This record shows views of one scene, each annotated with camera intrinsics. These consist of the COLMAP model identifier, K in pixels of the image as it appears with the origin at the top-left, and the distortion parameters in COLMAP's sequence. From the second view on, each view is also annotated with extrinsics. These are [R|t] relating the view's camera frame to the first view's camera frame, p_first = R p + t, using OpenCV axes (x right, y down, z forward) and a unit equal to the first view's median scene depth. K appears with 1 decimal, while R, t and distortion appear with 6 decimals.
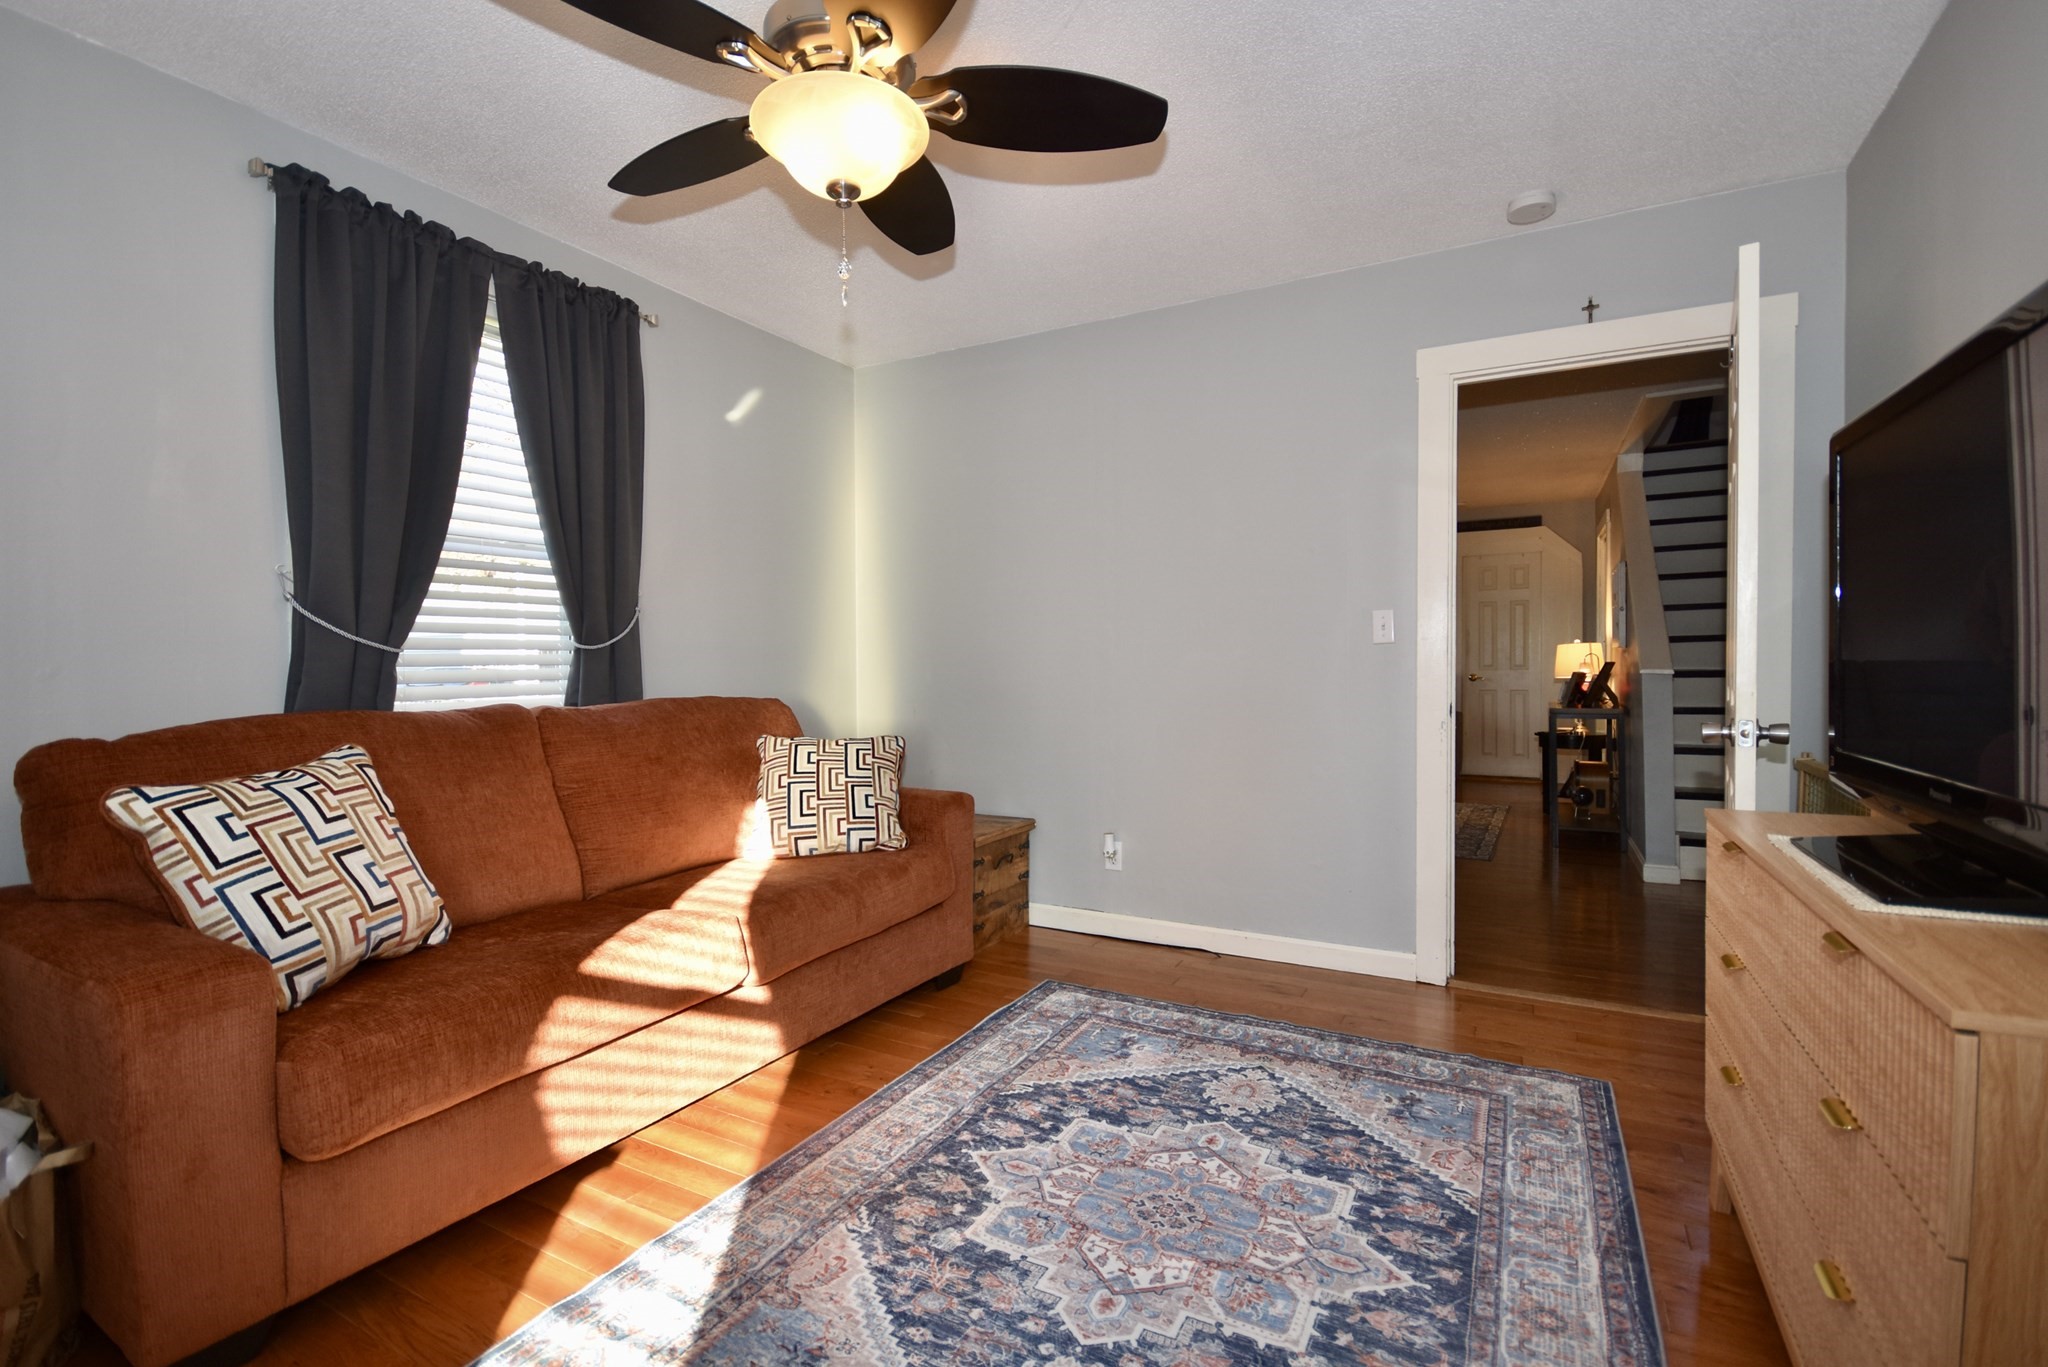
lens RADIAL K [[940.5, 0, 1024.0], [0, 940.5, 683.5], [0, 0, 1]] dist [-0.002163, -0.000755]
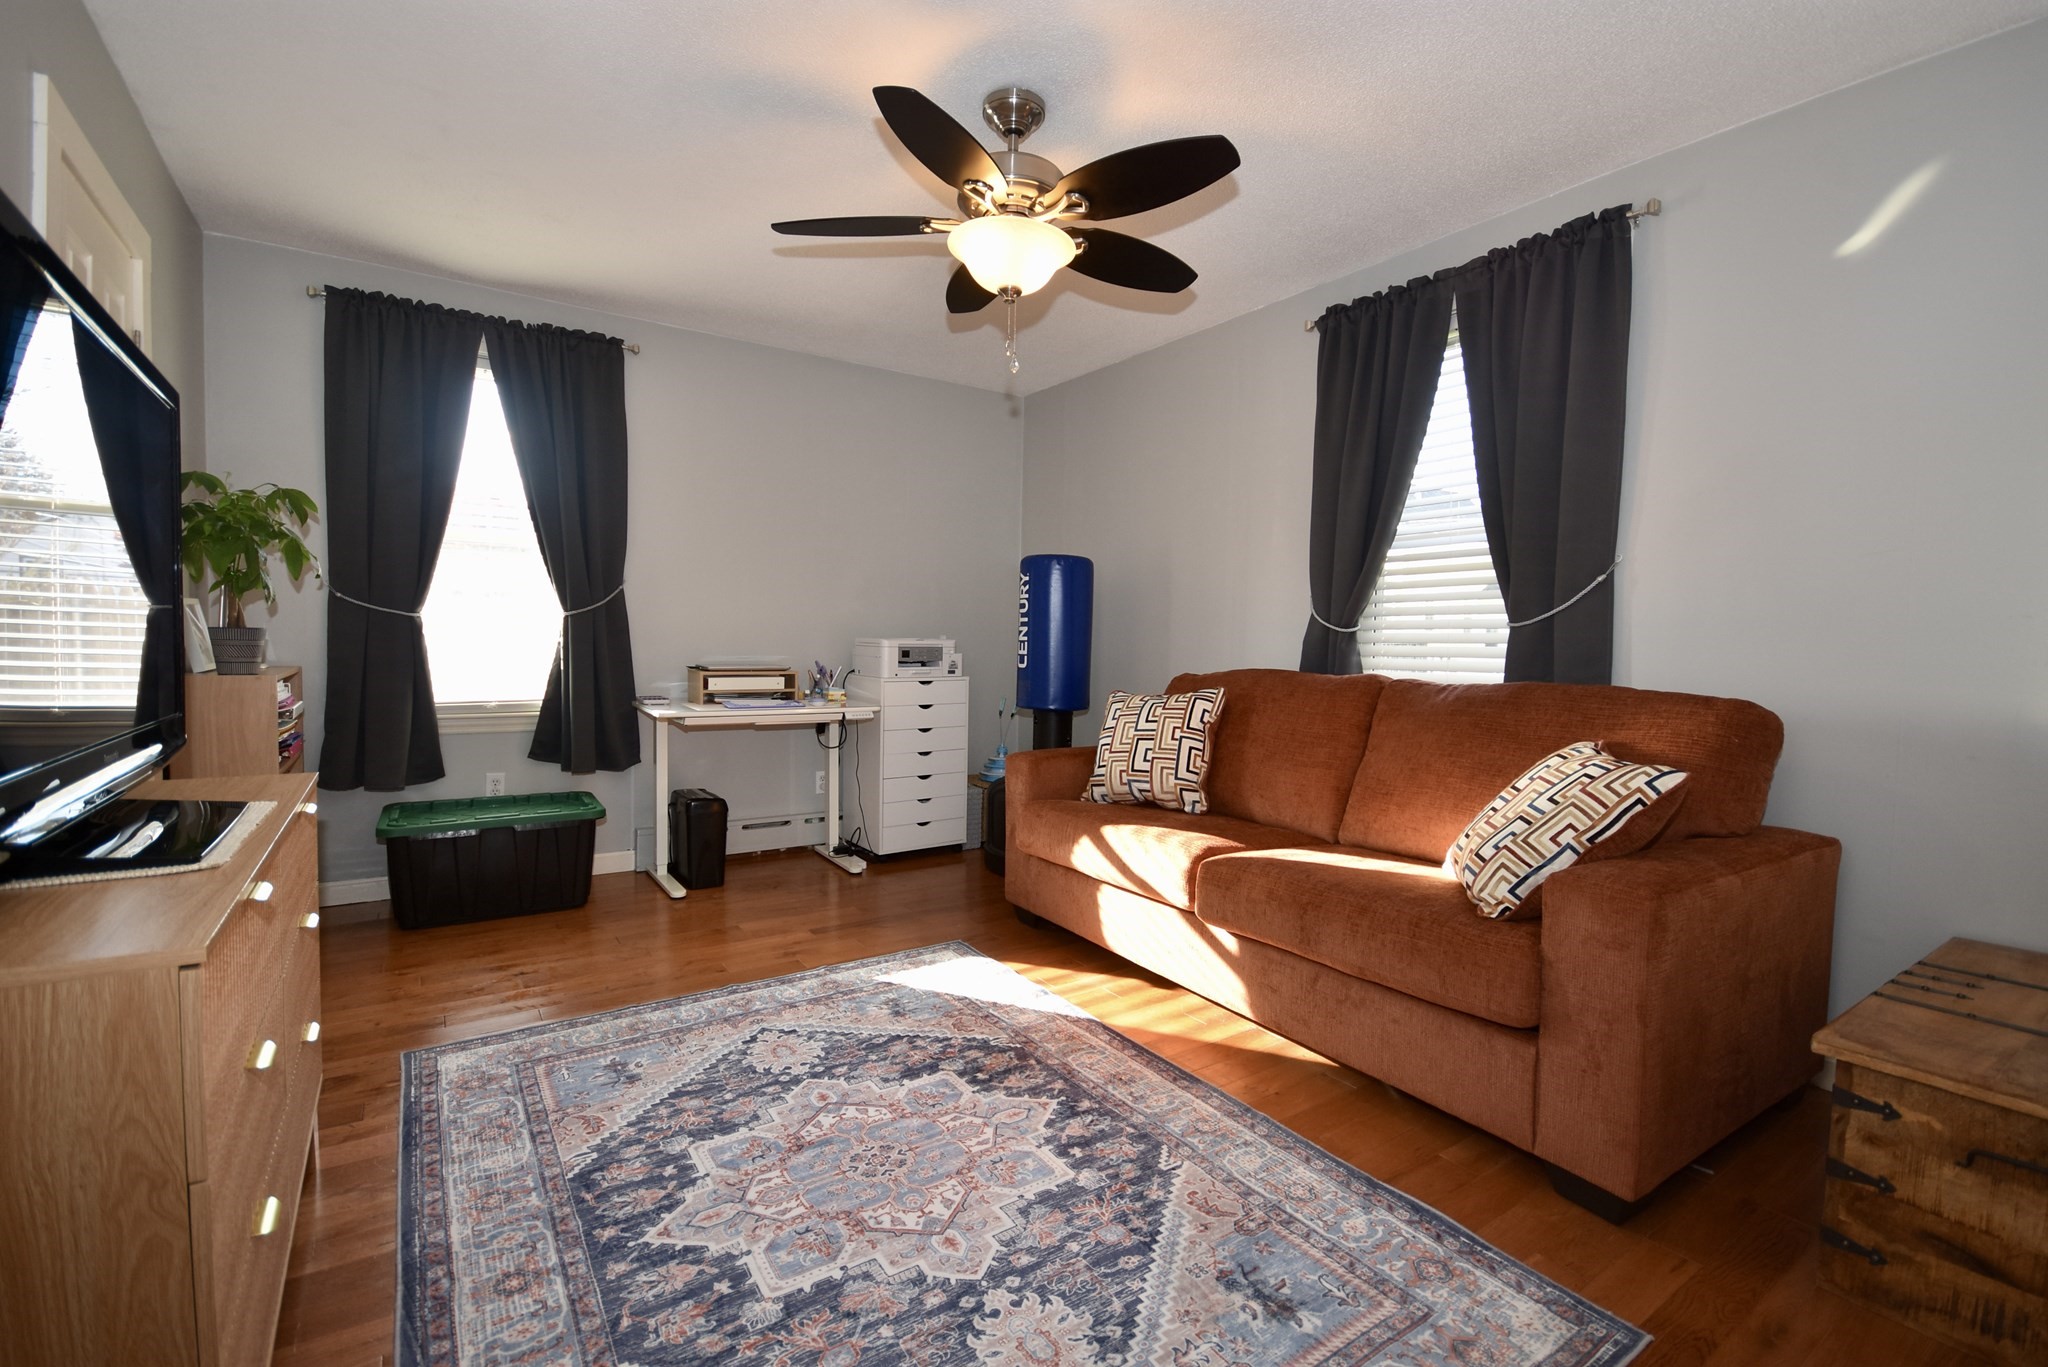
lens RADIAL K [[940.5, 0, 1024.0], [0, 940.5, 683.5], [0, 0, 1]] dist [-0.002163, -0.000755]
pose [[-0.489847, 0.034853, -0.871111, 0.974670], [-0.033075, 0.997738, 0.058519, -0.029644], [0.871181, 0.057478, -0.487586, 1.645009]]
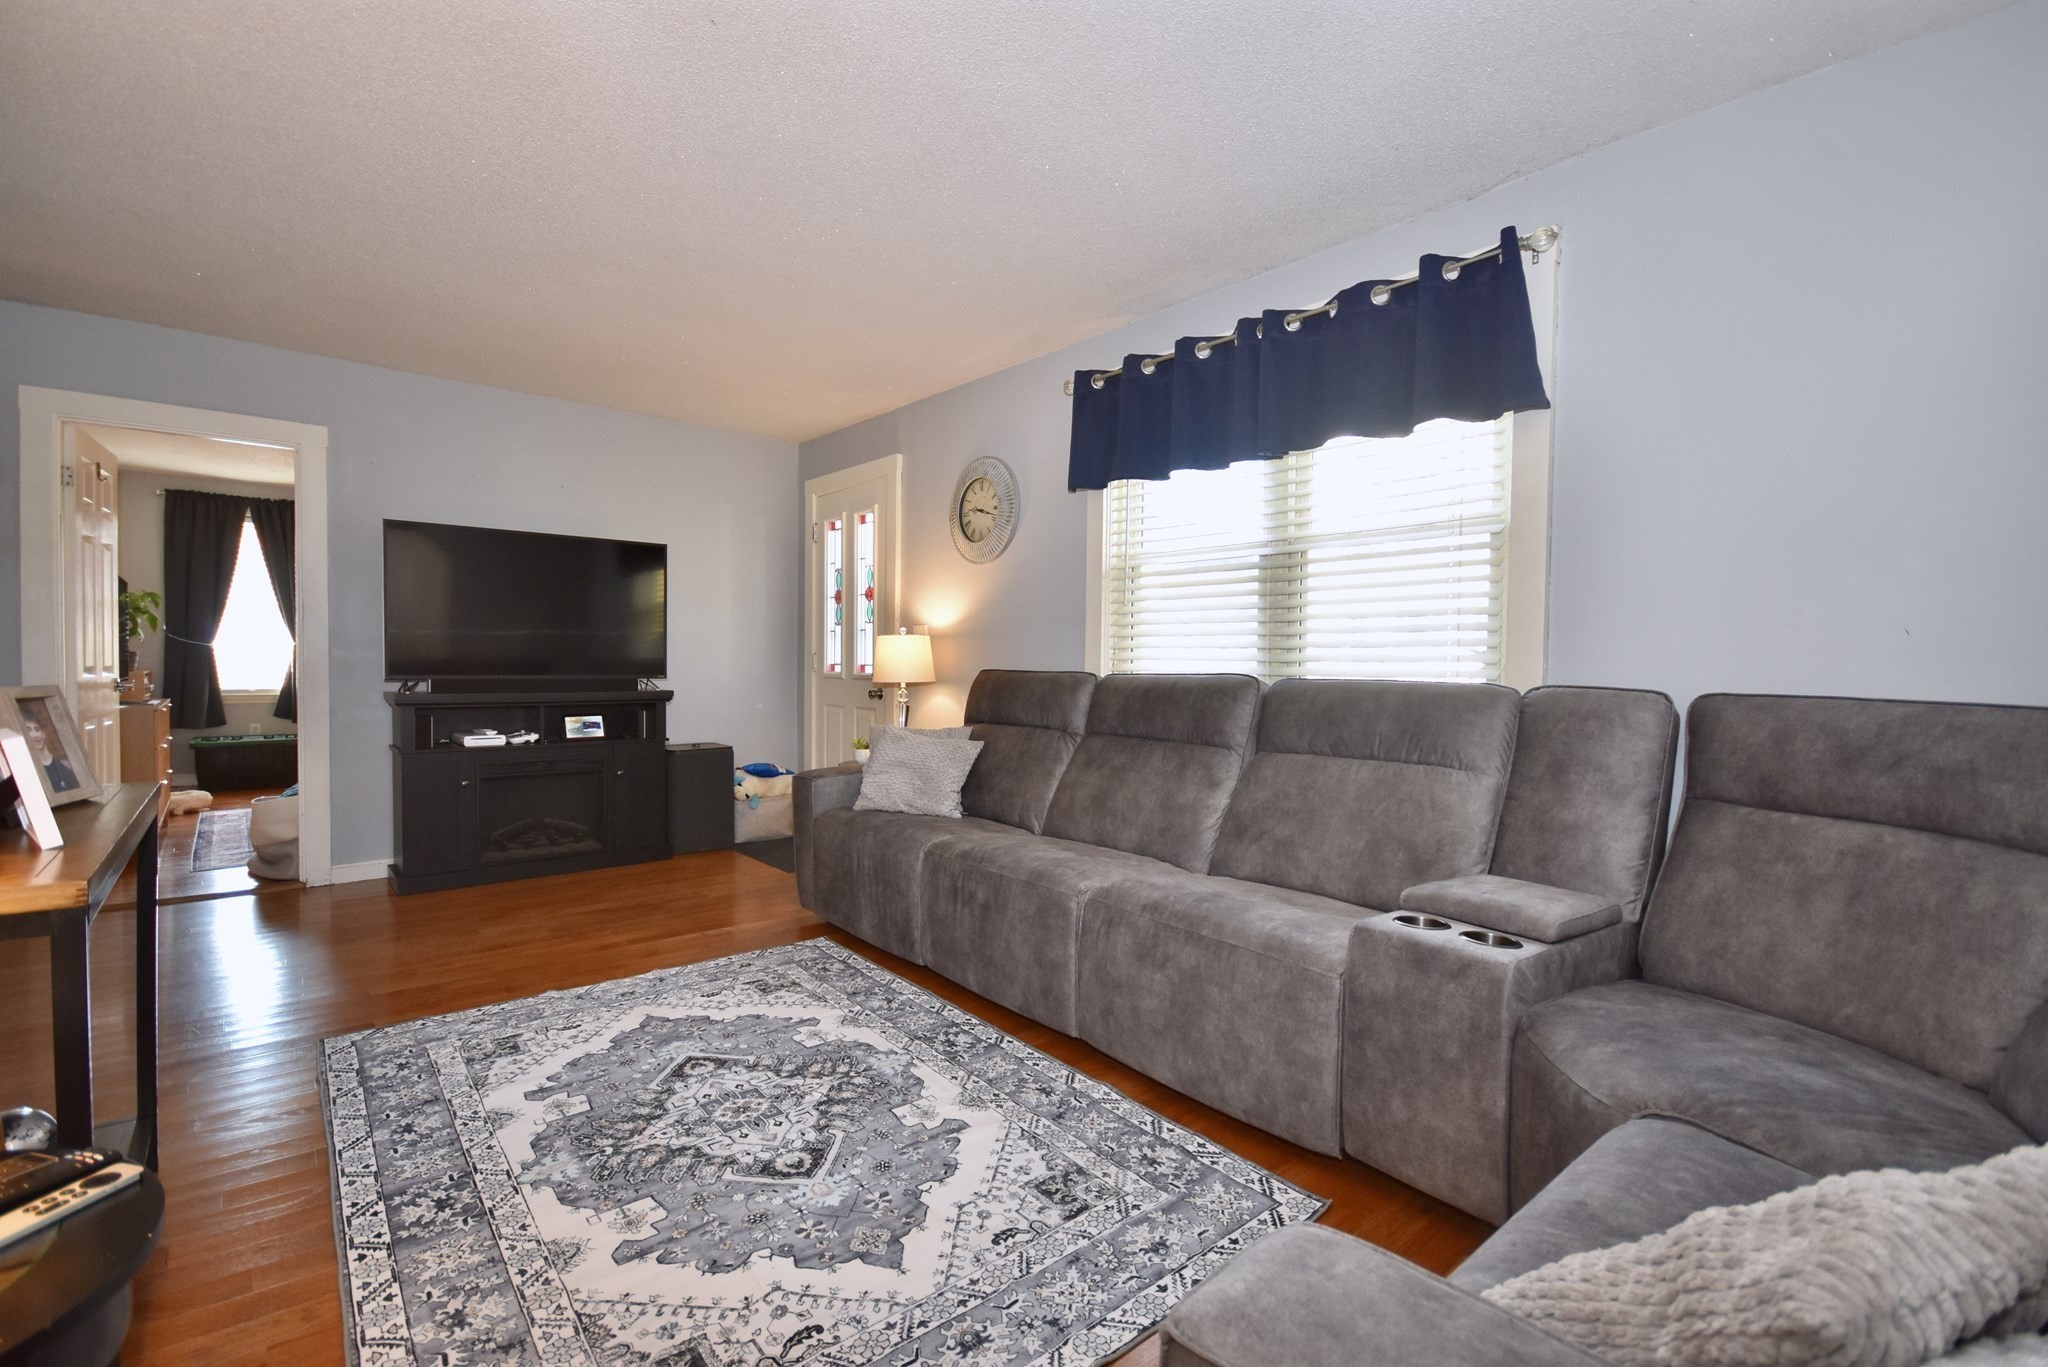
lens RADIAL K [[940.5, 0, 1024.0], [0, 940.5, 683.5], [0, 0, 1]] dist [-0.002163, -0.000755]
pose [[-0.348602, 0.022899, -0.936991, 1.129478], [-0.026941, 0.999044, 0.034439, -0.036015], [0.936884, 0.037249, -0.347652, 1.919032]]
